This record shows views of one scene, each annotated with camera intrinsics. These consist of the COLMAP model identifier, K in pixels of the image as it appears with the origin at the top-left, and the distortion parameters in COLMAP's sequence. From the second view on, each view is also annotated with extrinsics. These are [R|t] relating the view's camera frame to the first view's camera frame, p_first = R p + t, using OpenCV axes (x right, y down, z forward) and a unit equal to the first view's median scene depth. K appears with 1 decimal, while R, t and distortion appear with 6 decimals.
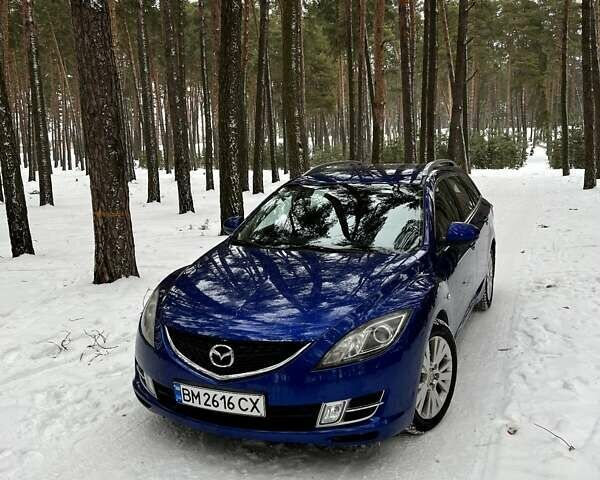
lens RADIAL K [[564.9, 0, 300.0], [0, 564.9, 240.0], [0, 0, 1]] dist [0.010014, -0.007493]
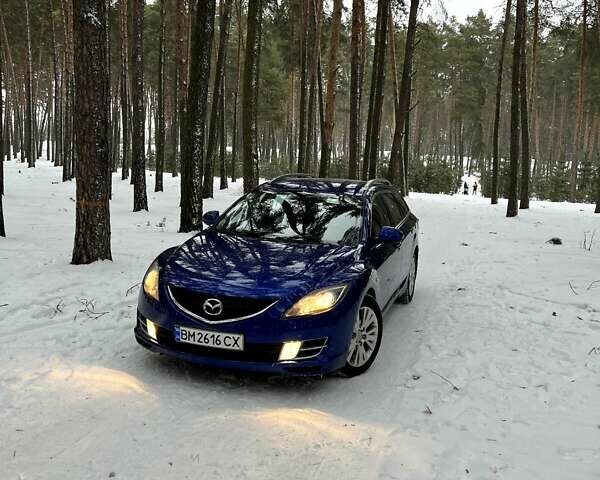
lens RADIAL K [[564.9, 0, 300.0], [0, 564.9, 240.0], [0, 0, 1]] dist [0.010014, -0.007493]
pose [[0.992010, 0.067895, 0.106334, -0.035710], [-0.065675, 0.997546, -0.024246, 0.026070], [-0.107719, 0.017069, 0.994035, -0.164856]]
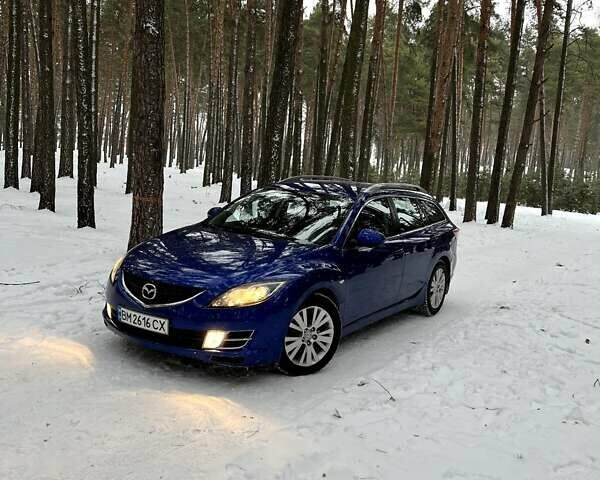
lens RADIAL K [[564.1, 0, 314.6], [0, 564.1, 248.6], [0, 0, 1]] dist [0.049206, -0.090342]
pose [[0.982930, 0.128735, -0.131438, 0.192244], [-0.130848, 0.991374, -0.007530, 0.021347], [0.129335, 0.024599, 0.991296, -0.165590]]
